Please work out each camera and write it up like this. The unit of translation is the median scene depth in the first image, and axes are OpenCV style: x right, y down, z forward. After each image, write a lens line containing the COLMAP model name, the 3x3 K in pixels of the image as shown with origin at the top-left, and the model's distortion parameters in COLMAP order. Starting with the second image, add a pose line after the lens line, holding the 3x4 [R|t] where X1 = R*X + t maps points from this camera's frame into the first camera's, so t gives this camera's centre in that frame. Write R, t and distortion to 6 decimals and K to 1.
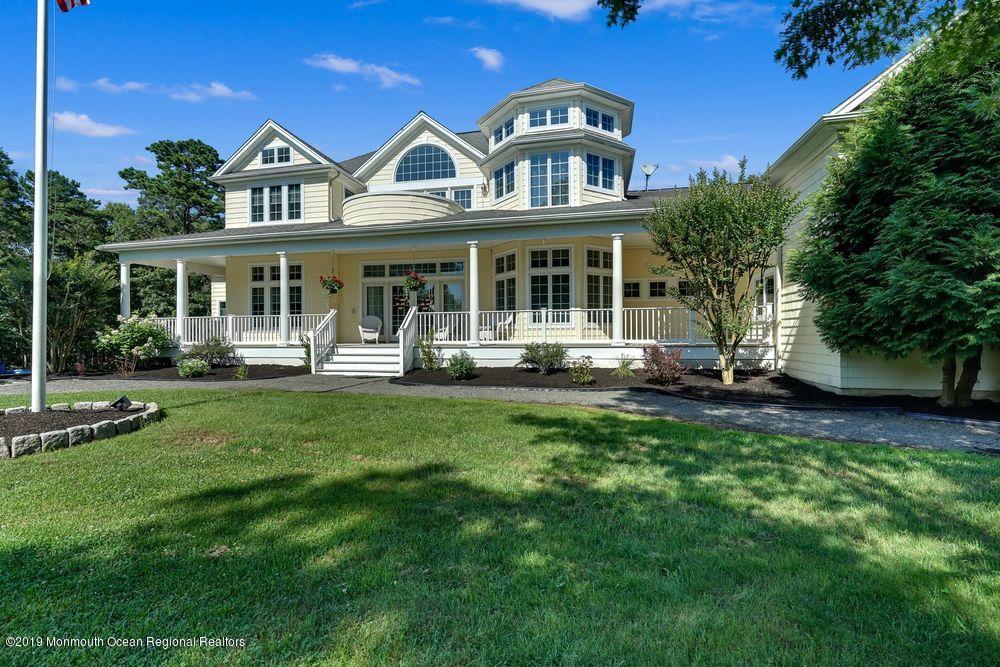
lens RADIAL K [[453.9, 0, 501.1], [0, 453.9, 338.1], [0, 0, 1]] dist [-0.010233, -0.000679]
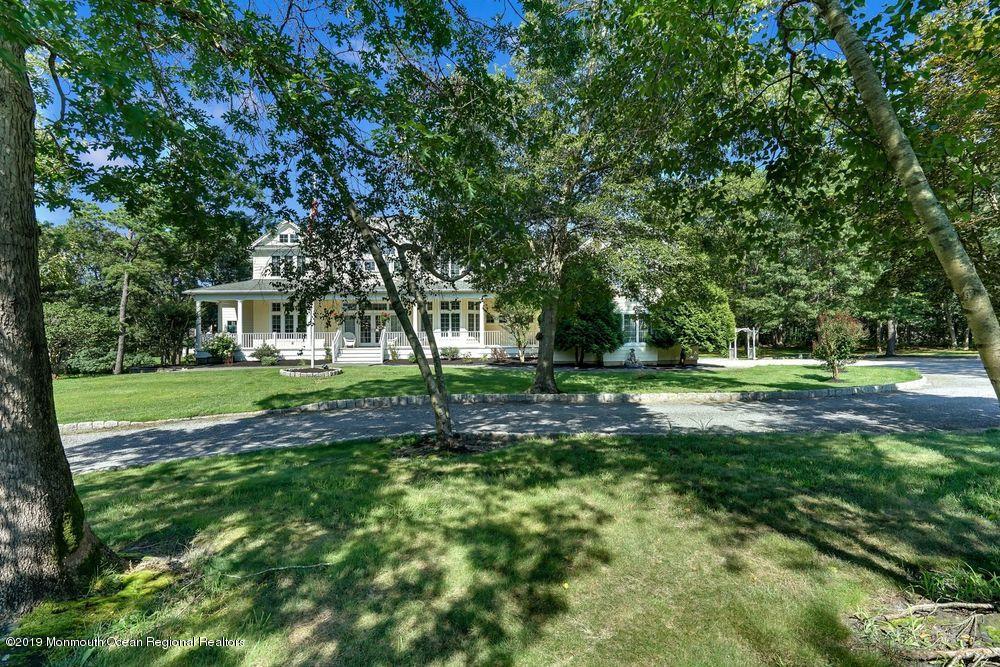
lens RADIAL K [[453.9, 0, 498.7], [0, 453.9, 335.4], [0, 0, 1]] dist [-0.010233, -0.000679]
pose [[0.962863, 0.000105, 0.269991, -0.230629], [0.003998, 0.999885, -0.014644, -0.009466], [-0.269962, 0.015179, 0.962751, -1.010719]]
